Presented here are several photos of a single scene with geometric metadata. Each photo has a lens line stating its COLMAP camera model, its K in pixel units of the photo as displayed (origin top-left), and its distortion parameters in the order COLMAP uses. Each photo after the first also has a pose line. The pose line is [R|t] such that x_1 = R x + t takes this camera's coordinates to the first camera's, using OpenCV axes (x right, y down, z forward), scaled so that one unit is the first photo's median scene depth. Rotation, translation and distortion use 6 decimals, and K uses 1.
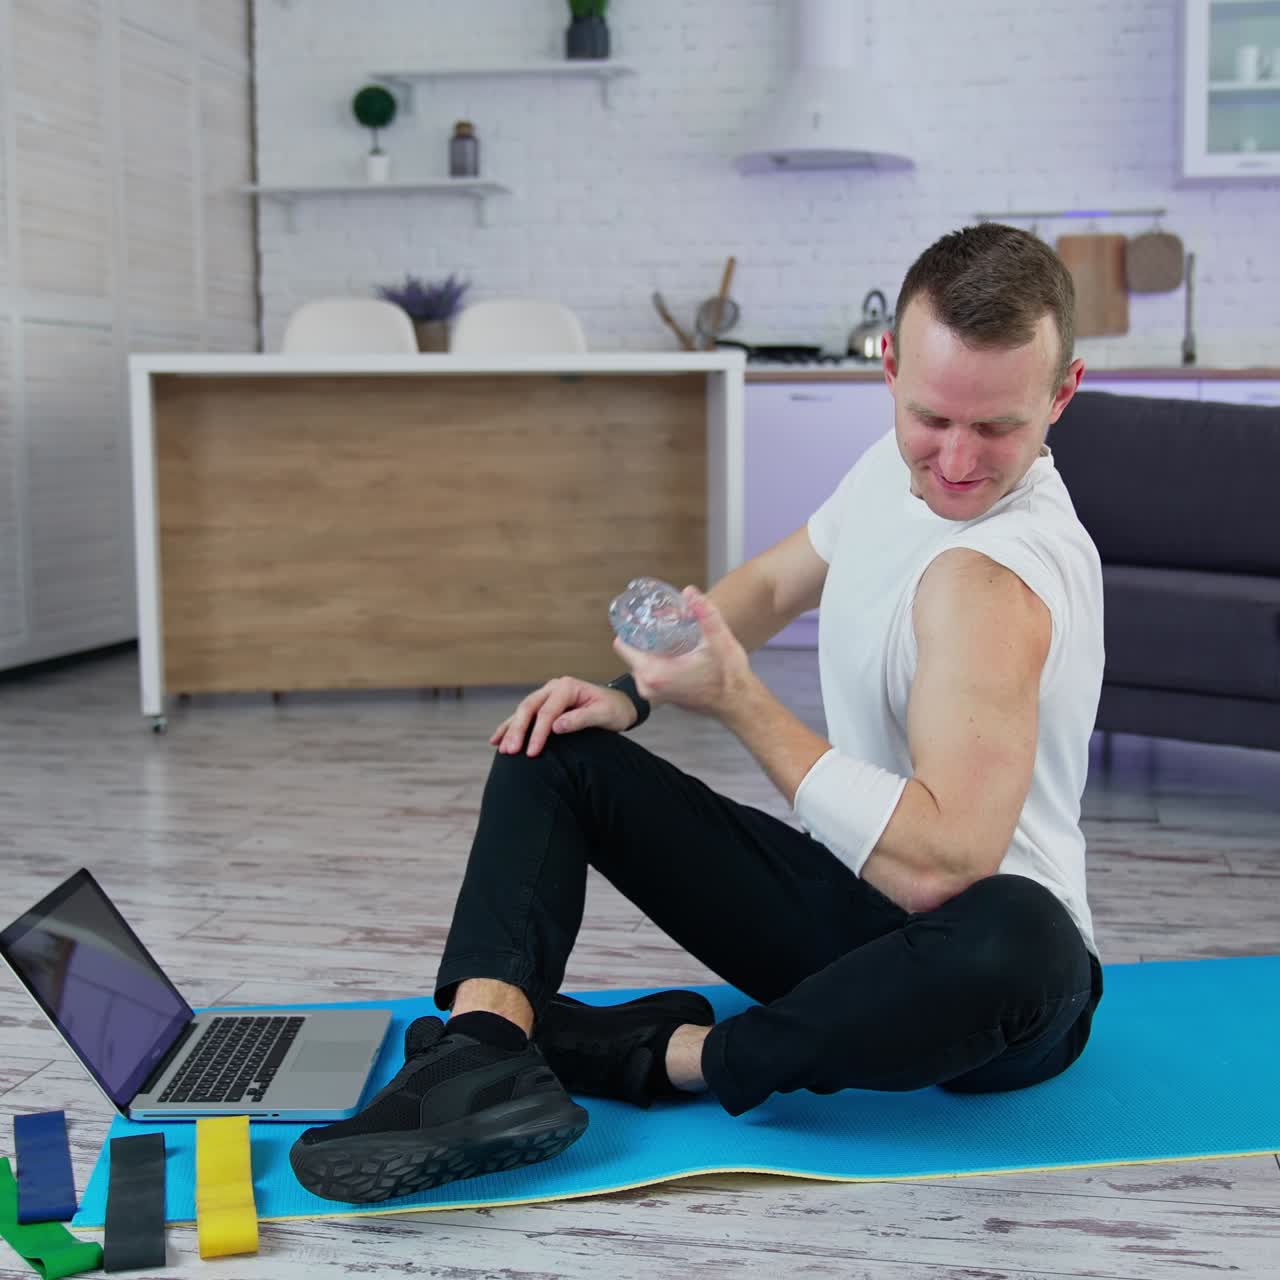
lens RADIAL K [[1846.1, 0, 640.0], [0, 1846.1, 640.0], [0, 0, 1]] dist [-0.100059, 0.161211]
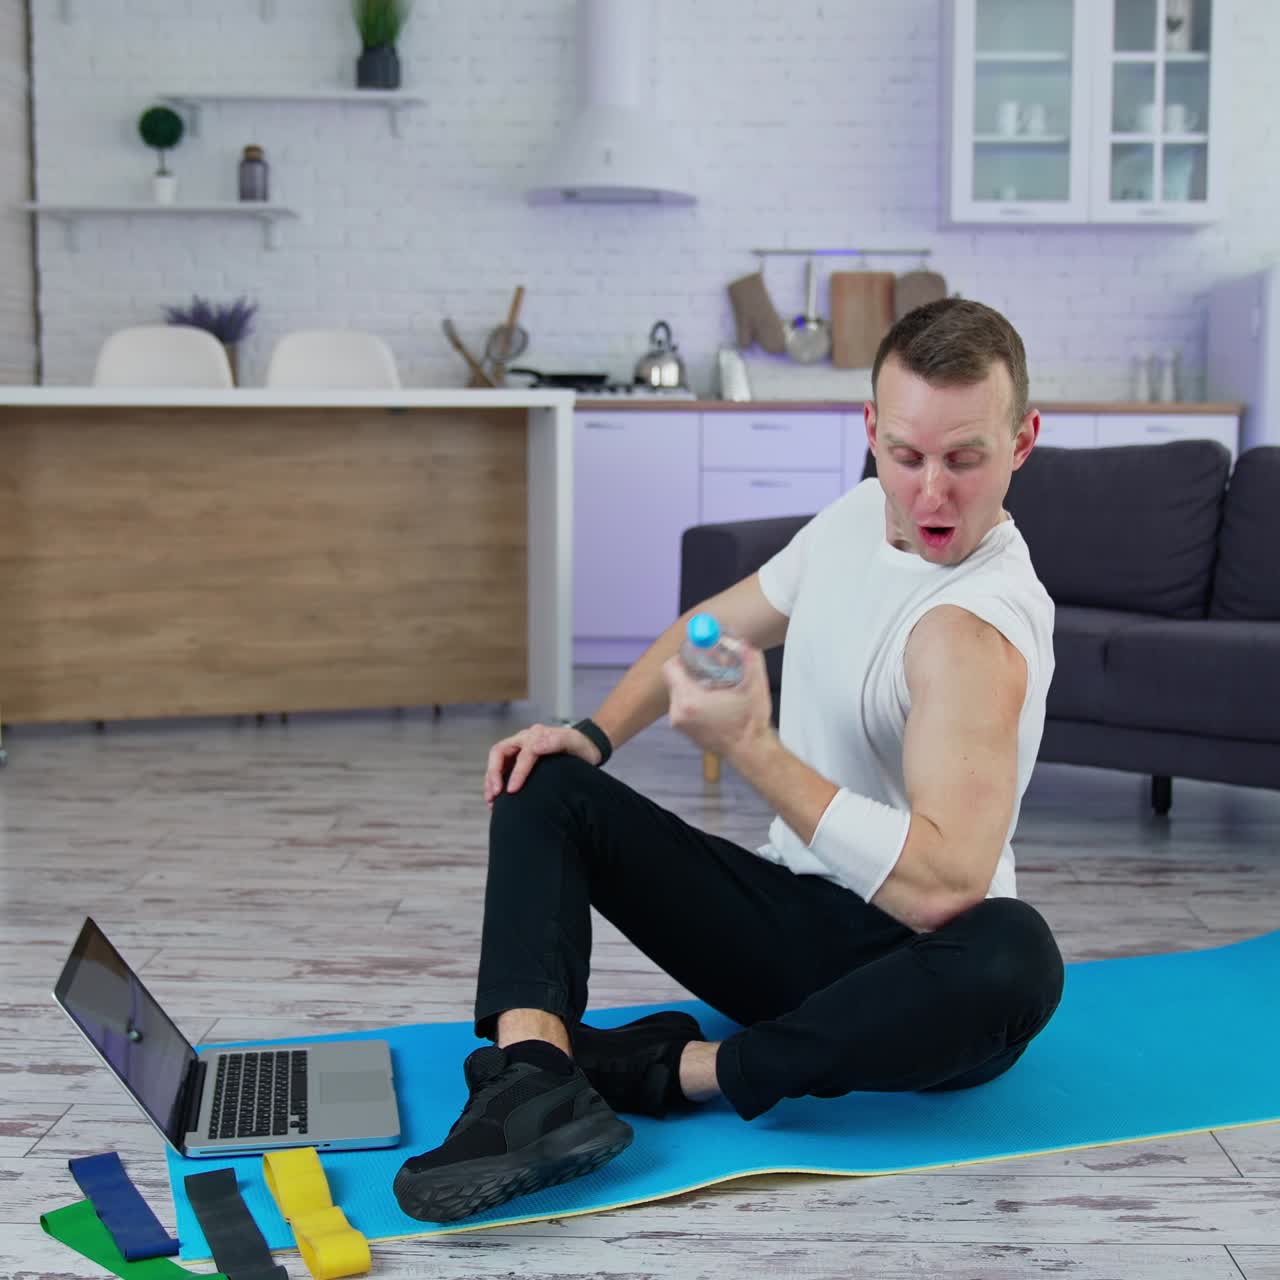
lens RADIAL K [[1846.1, 0, 640.0], [0, 1846.1, 640.0], [0, 0, 1]] dist [-0.100059, 0.161211]
pose [[0.985985, -0.009642, 0.166556, -0.093452], [0.009776, 0.999952, 0.000016, -0.015944], [-0.166548, 0.001612, 0.986032, -0.040094]]
